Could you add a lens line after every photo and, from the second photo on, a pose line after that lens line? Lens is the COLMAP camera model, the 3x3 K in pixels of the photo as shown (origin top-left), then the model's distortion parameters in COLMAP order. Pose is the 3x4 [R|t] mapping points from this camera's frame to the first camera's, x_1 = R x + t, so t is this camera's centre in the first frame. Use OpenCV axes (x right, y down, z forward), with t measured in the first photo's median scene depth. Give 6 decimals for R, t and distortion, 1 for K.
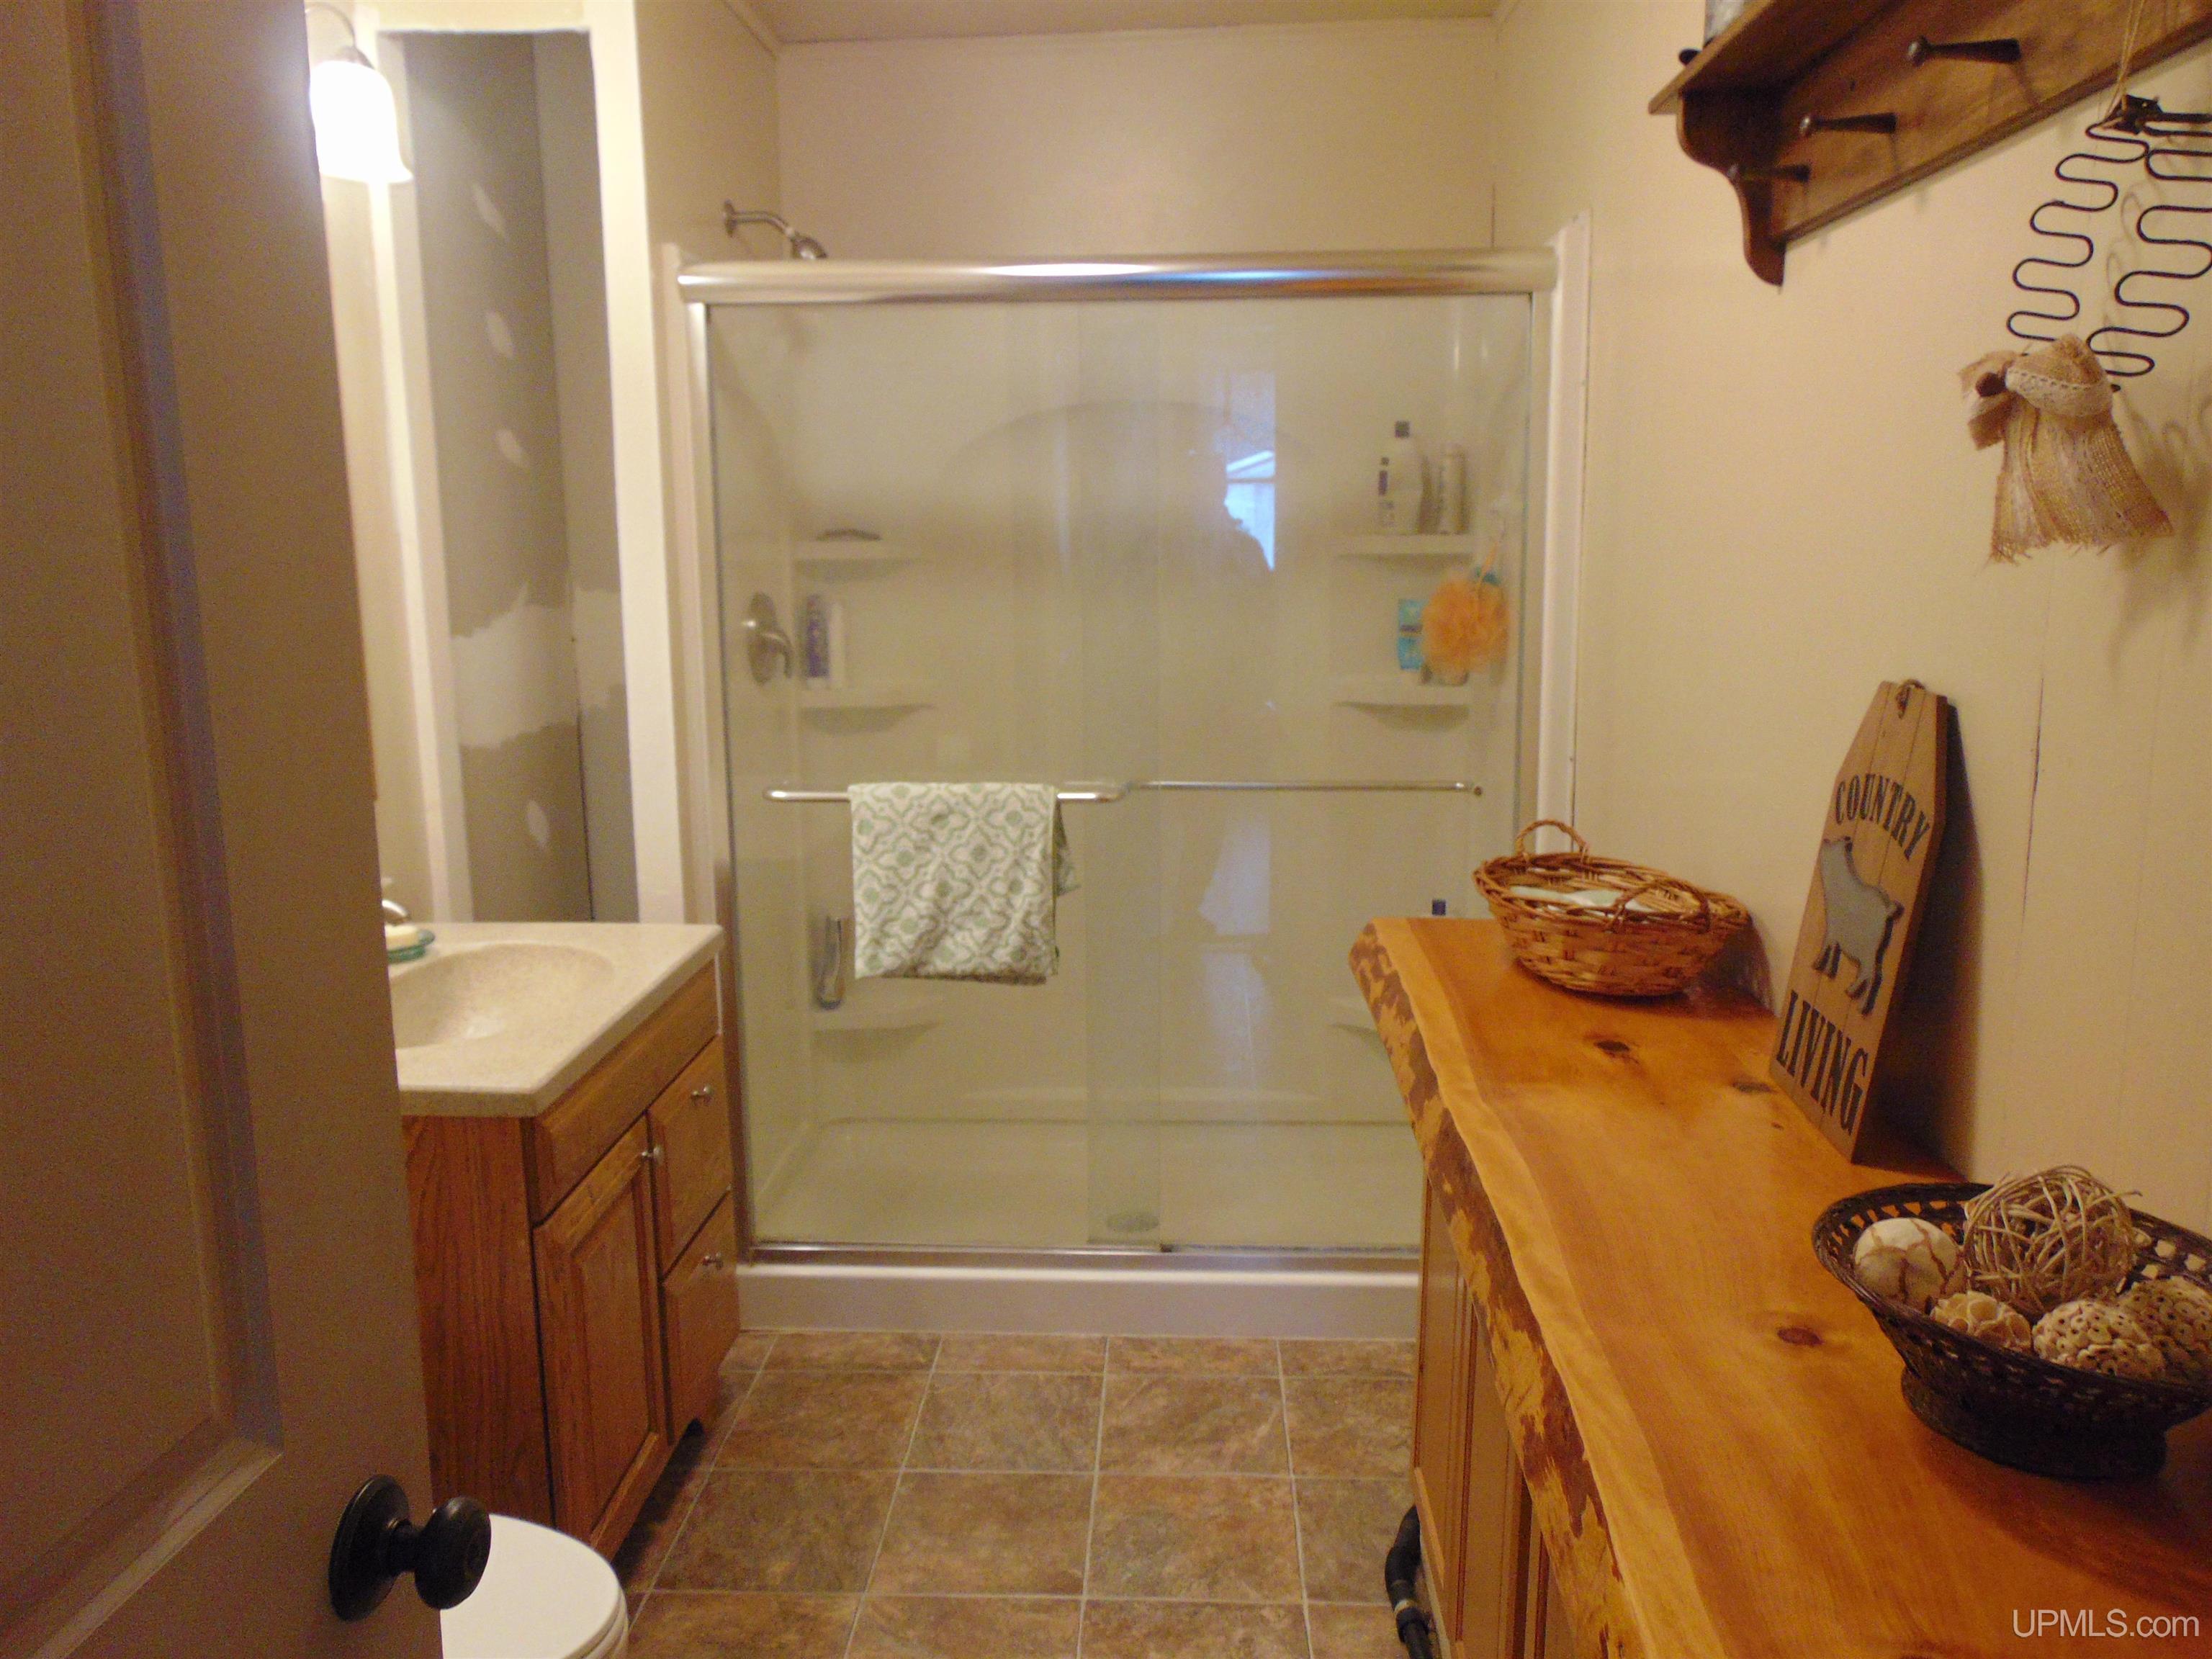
lens RADIAL K [[1661.5, 0, 1100.3], [0, 1661.5, 835.3], [0, 0, 1]] dist [-0.040276, 0.082495]
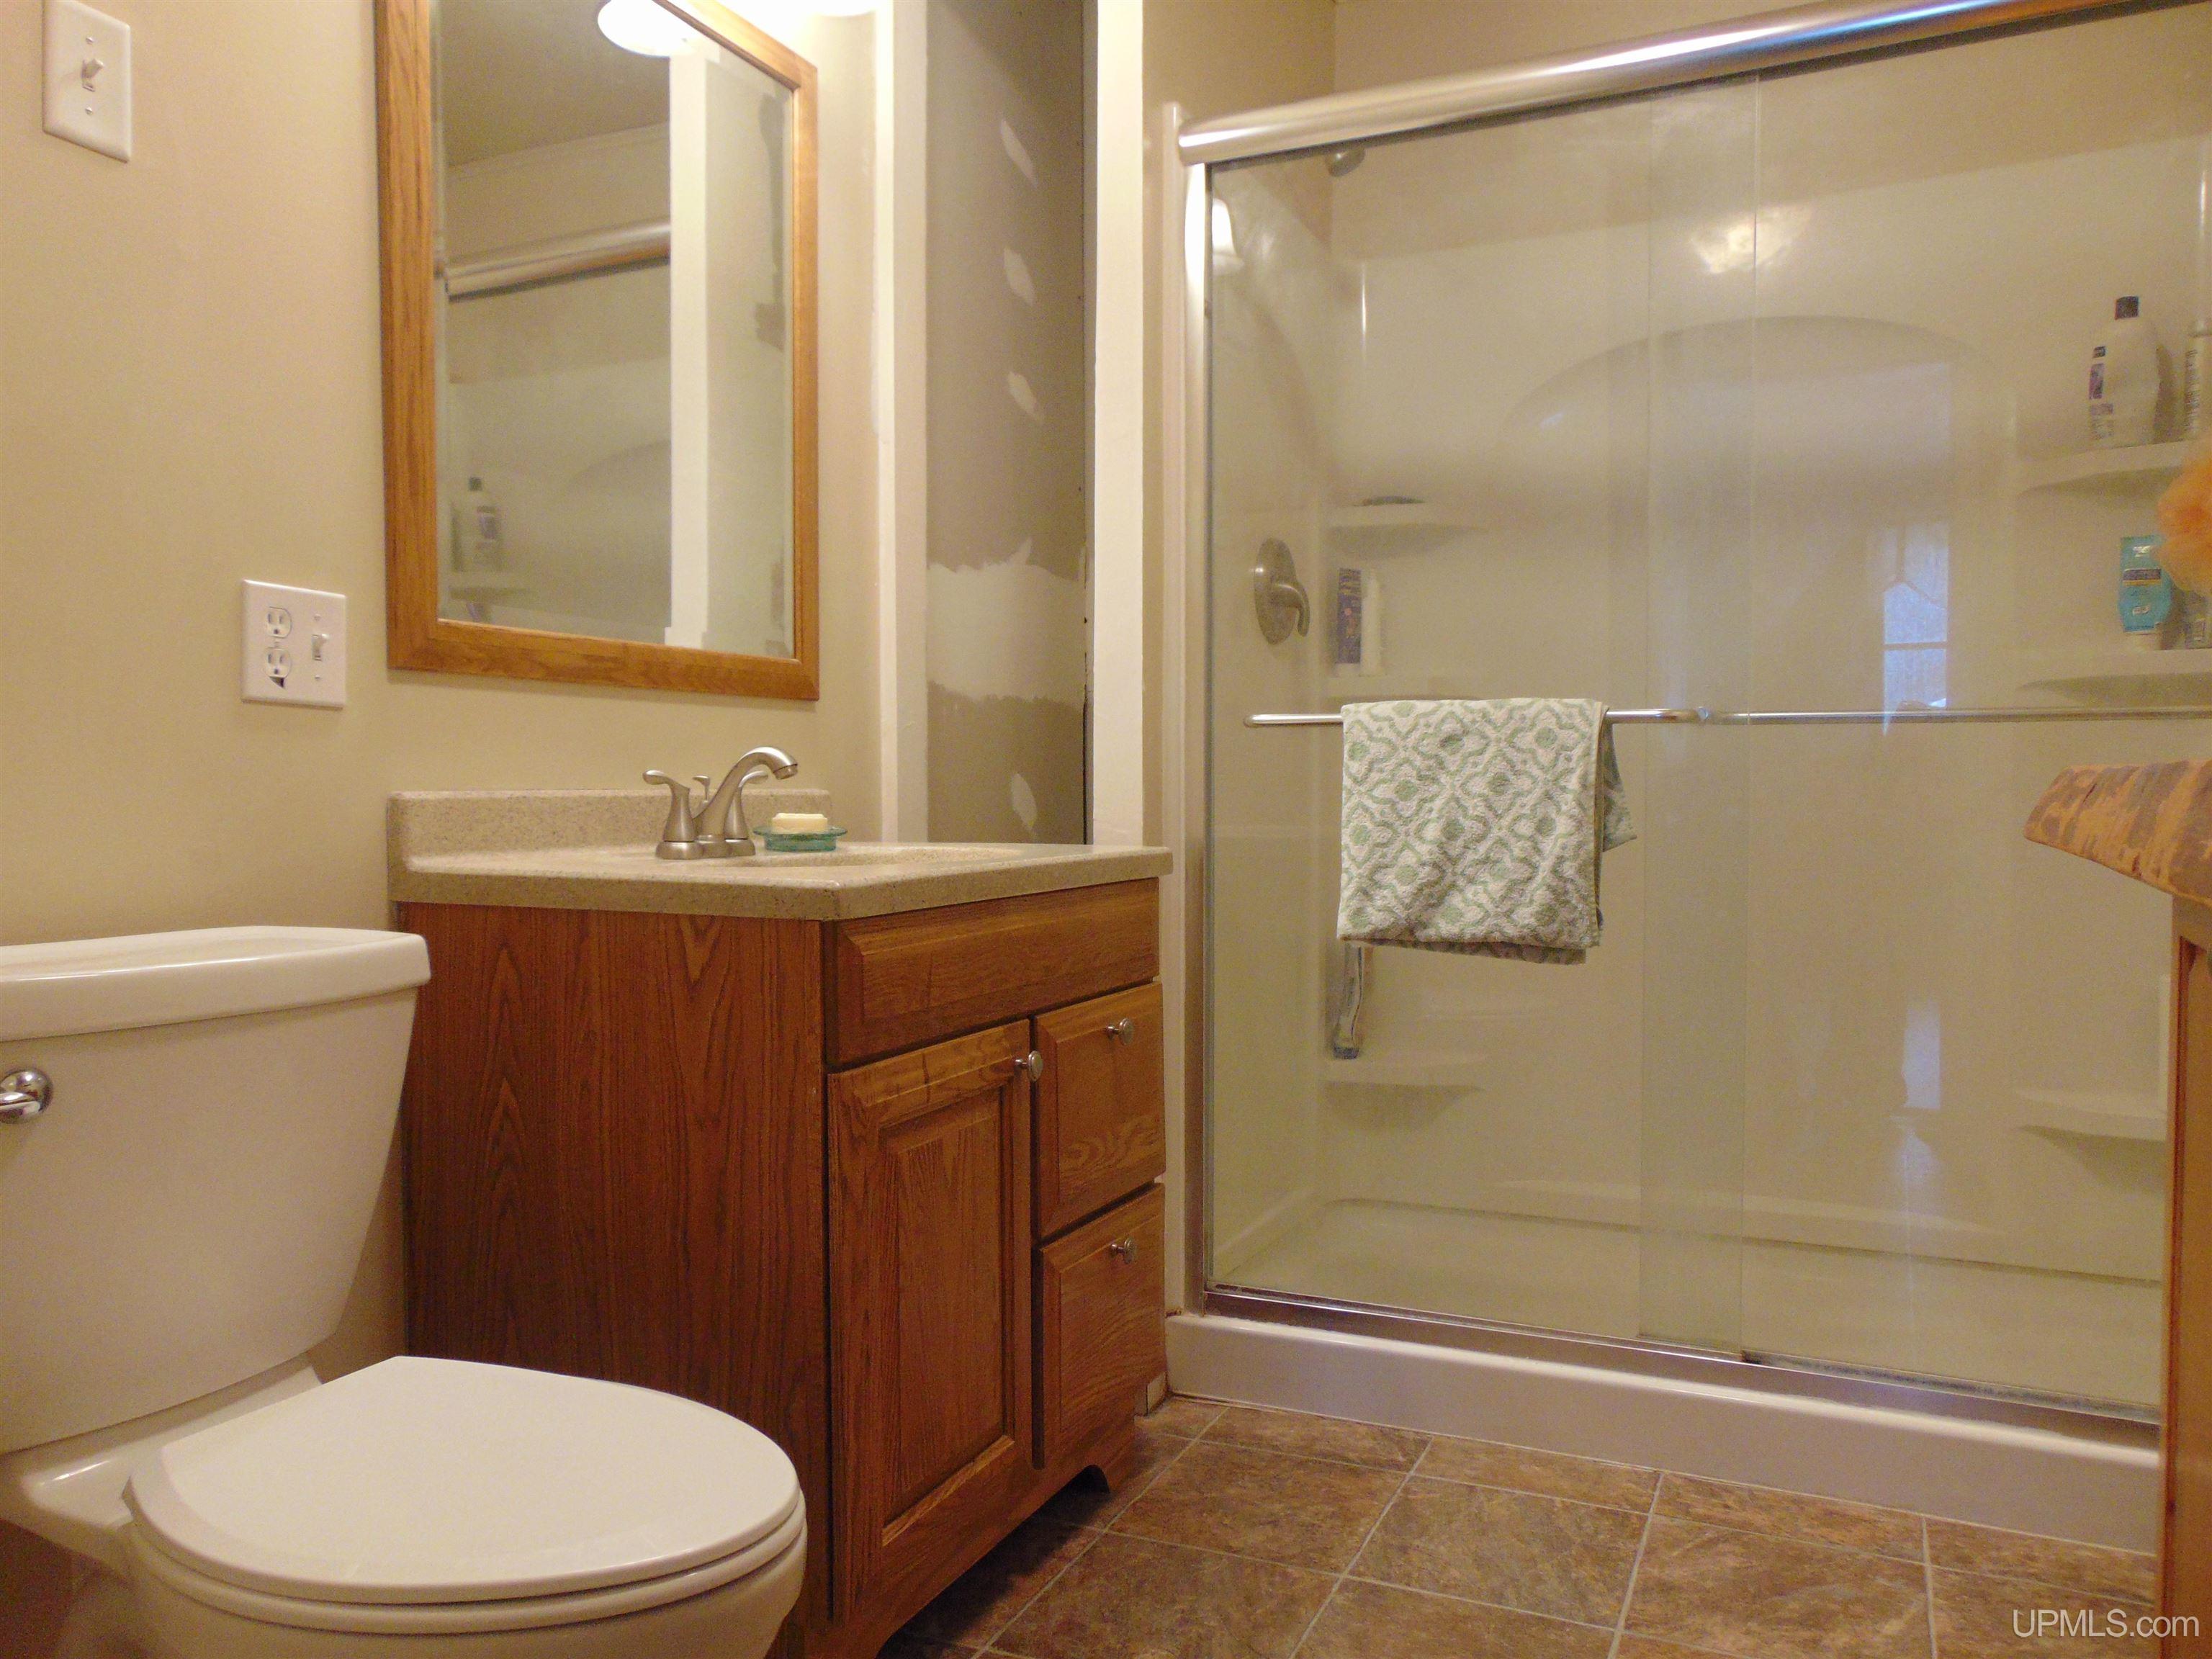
lens RADIAL K [[1661.5, 0, 1100.3], [0, 1661.5, 835.3], [0, 0, 1]] dist [-0.040276, 0.082495]
pose [[0.927766, 0.019254, -0.372665, 0.043962], [-0.075385, 0.987748, -0.136640, 0.155258], [0.365468, 0.154863, 0.917851, 0.218142]]
